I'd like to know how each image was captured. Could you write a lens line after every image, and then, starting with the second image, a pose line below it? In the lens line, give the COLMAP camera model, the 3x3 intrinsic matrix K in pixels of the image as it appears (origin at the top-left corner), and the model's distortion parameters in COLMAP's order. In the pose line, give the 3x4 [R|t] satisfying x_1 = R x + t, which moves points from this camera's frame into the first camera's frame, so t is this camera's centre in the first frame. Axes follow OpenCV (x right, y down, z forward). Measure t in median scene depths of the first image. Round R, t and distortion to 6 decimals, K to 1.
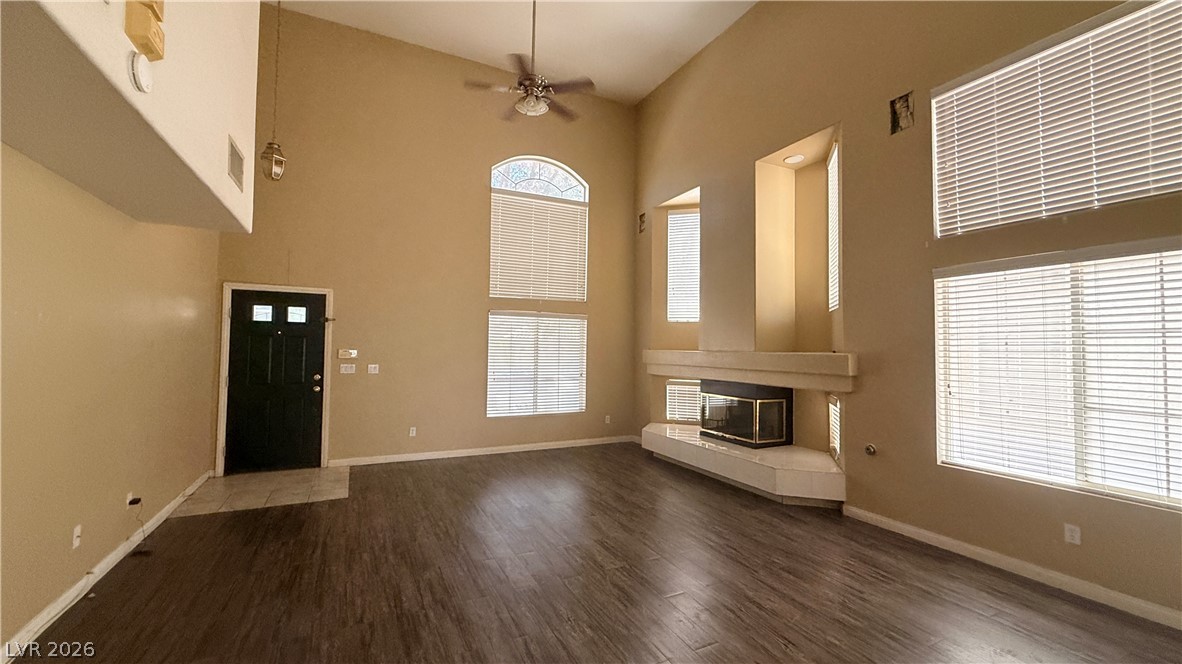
lens RADIAL K [[471.5, 0, 592.1], [0, 471.5, 334.7], [0, 0, 1]] dist [0.004622, -0.000169]
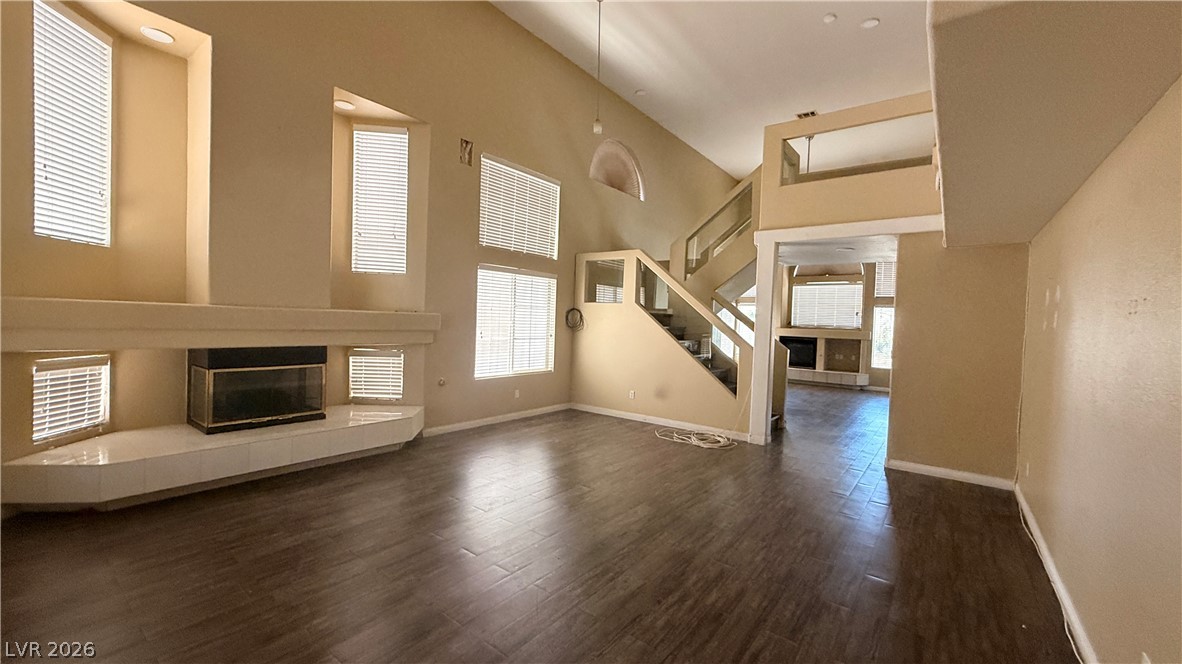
lens RADIAL K [[471.5, 0, 586.7], [0, 471.5, 331.3], [0, 0, 1]] dist [0.004622, -0.000169]
pose [[-0.429154, -0.055946, 0.901497, -0.668926], [-0.076014, 0.996776, 0.025672, 0.019552], [-0.900027, -0.057509, -0.432024, 0.970104]]
